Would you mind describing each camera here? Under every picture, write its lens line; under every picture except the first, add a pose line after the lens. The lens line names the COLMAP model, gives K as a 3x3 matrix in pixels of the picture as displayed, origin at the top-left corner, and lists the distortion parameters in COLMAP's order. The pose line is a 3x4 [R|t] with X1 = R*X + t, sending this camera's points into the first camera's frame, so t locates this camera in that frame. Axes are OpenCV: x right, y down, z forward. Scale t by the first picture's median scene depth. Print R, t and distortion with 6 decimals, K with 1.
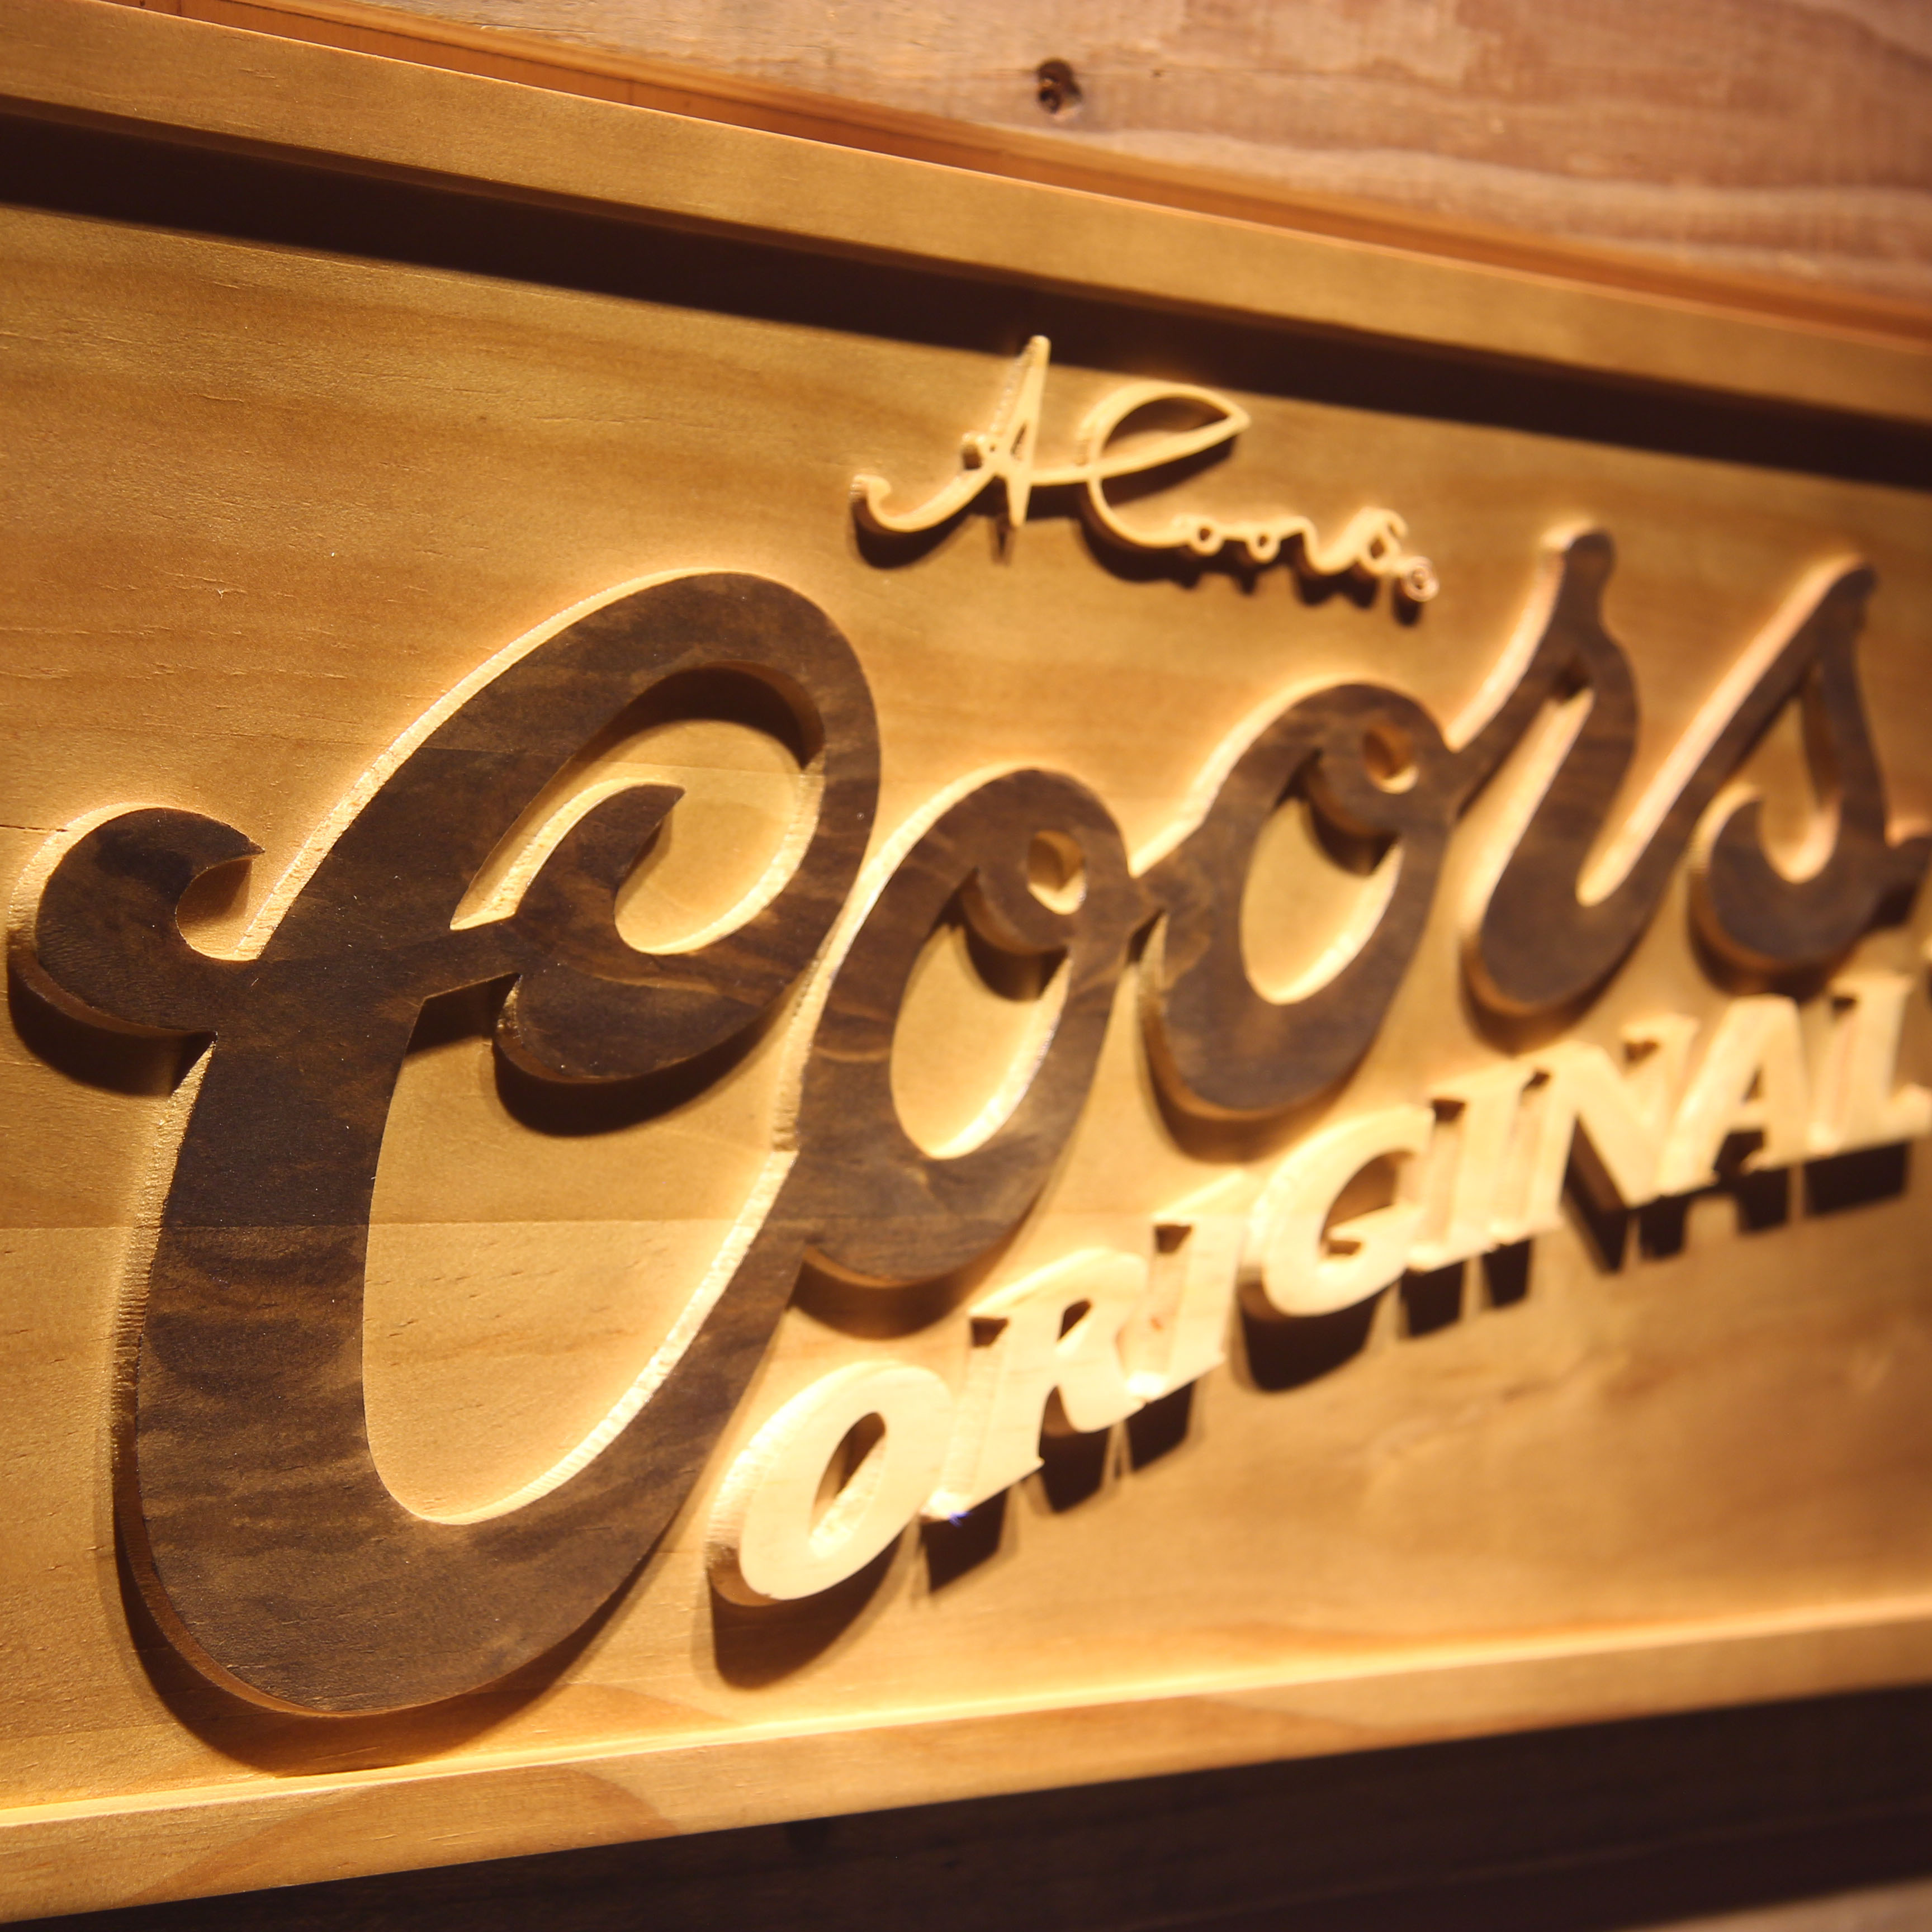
lens RADIAL K [[6517.1, 0, 1009.9], [0, 6517.1, 976.3], [0, 0, 1]] dist [0.233285, 0.000000]
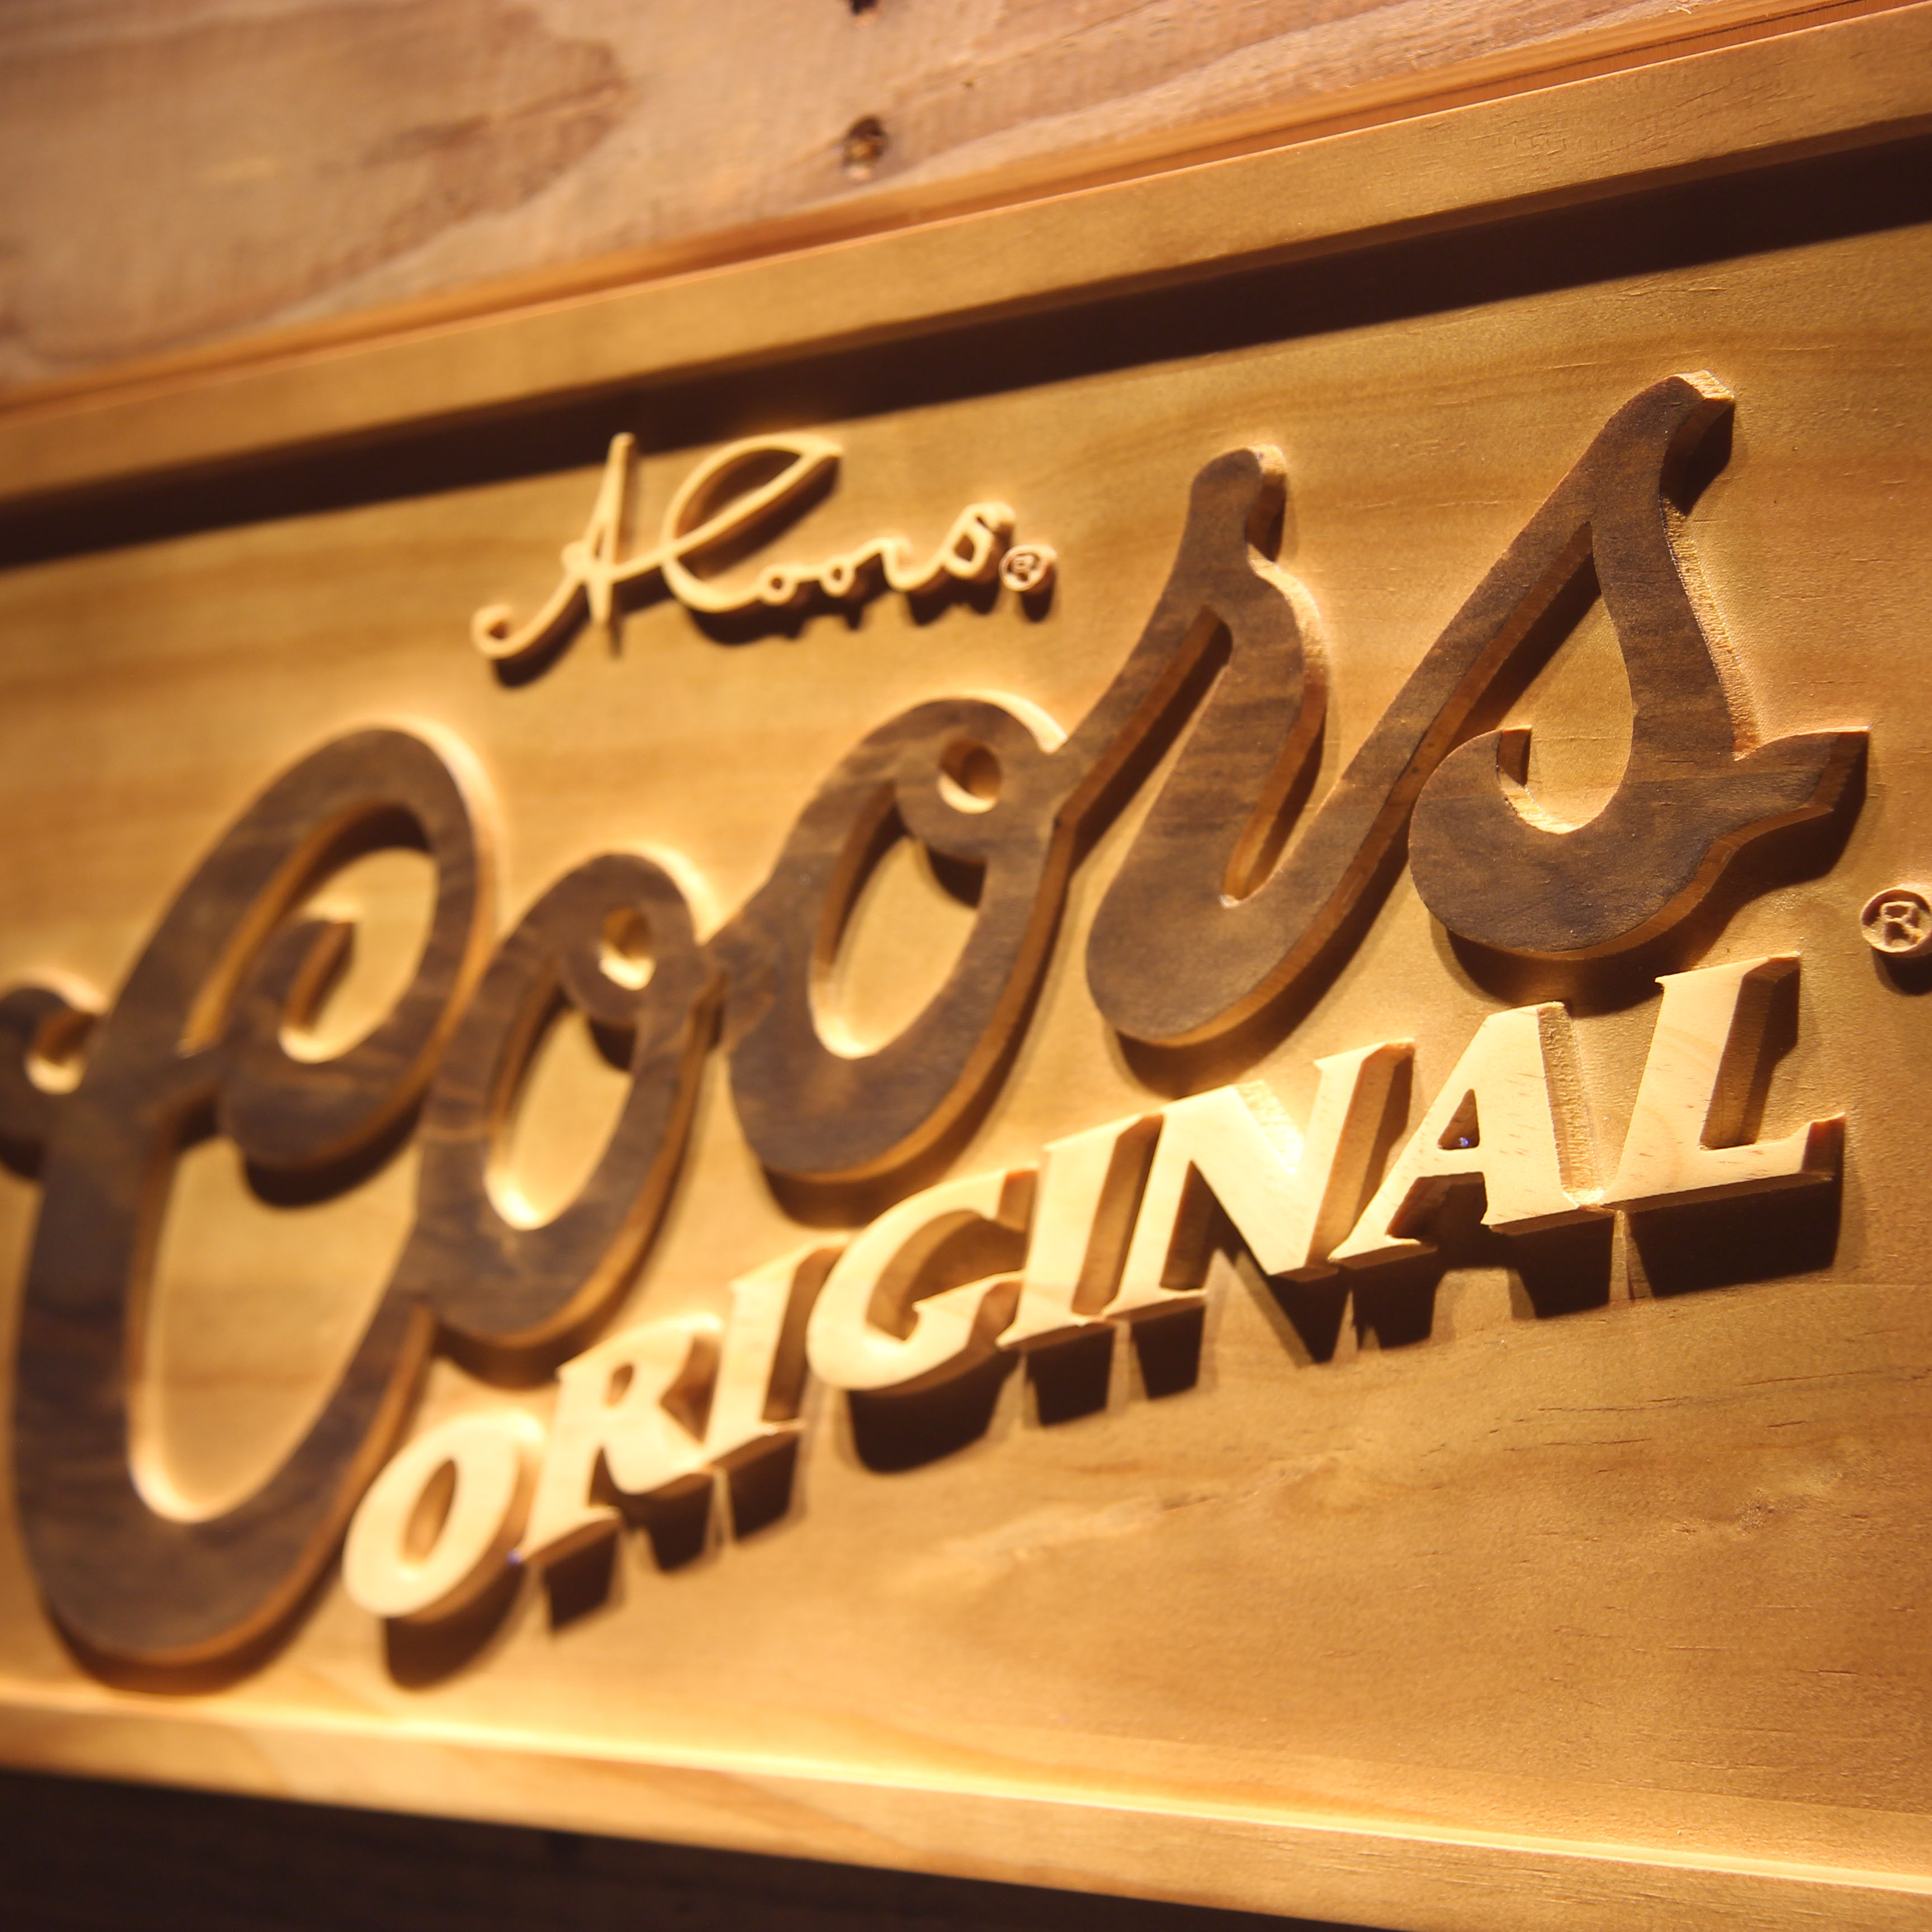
lens RADIAL K [[6517.1, 0, 966.4], [0, 6517.1, 983.2], [0, 0, 1]] dist [0.233285, 0.000000]
pose [[-0.251318, -0.051330, -0.966543, 1.018983], [0.018433, 0.998158, -0.057801, 0.051638], [0.967729, -0.032343, -0.249909, 1.344264]]
